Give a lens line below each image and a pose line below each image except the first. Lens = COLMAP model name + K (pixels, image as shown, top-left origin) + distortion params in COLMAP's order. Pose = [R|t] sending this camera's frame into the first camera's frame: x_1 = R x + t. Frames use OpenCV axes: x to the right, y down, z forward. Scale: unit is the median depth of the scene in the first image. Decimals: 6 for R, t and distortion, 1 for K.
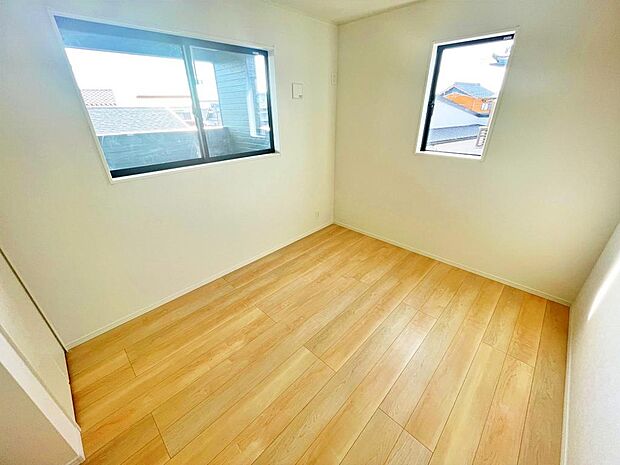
lens RADIAL K [[250.4, 0, 308.3], [0, 250.4, 230.5], [0, 0, 1]] dist [0.001694, -0.000070]
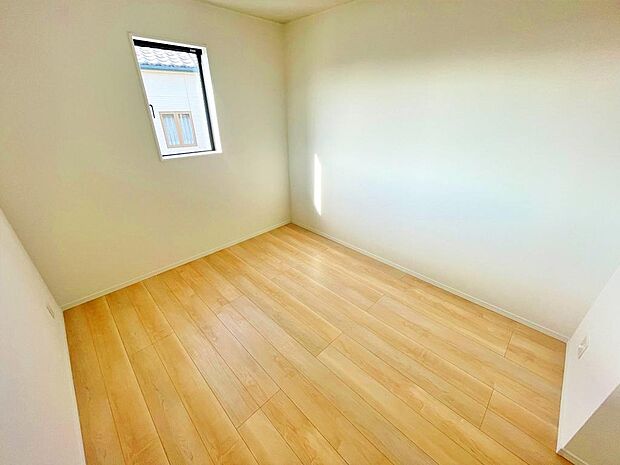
lens RADIAL K [[250.4, 0, 308.3], [0, 250.4, 230.5], [0, 0, 1]] dist [0.001694, -0.000070]
pose [[0.016378, -0.422902, 0.906027, -0.516313], [0.438614, 0.817346, 0.373580, -0.228177], [-0.898526, 0.391278, 0.198877, 0.496672]]
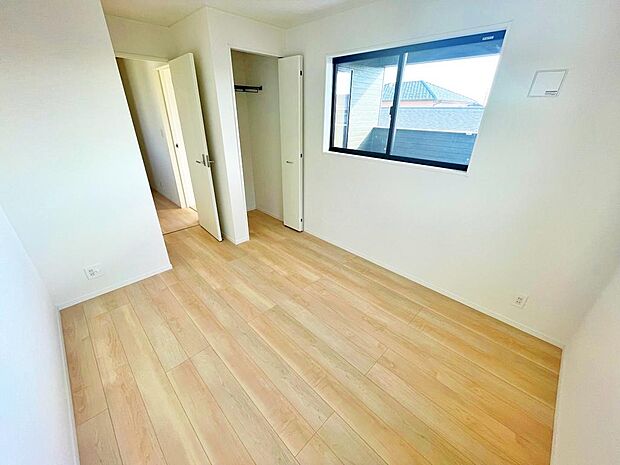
lens RADIAL K [[250.4, 0, 308.3], [0, 250.4, 230.5], [0, 0, 1]] dist [0.001694, -0.000070]
pose [[-0.015764, 0.445259, -0.895263, 0.692239], [-0.446039, 0.798216, 0.404846, -0.297234], [0.894875, 0.405704, 0.186020, 0.585020]]
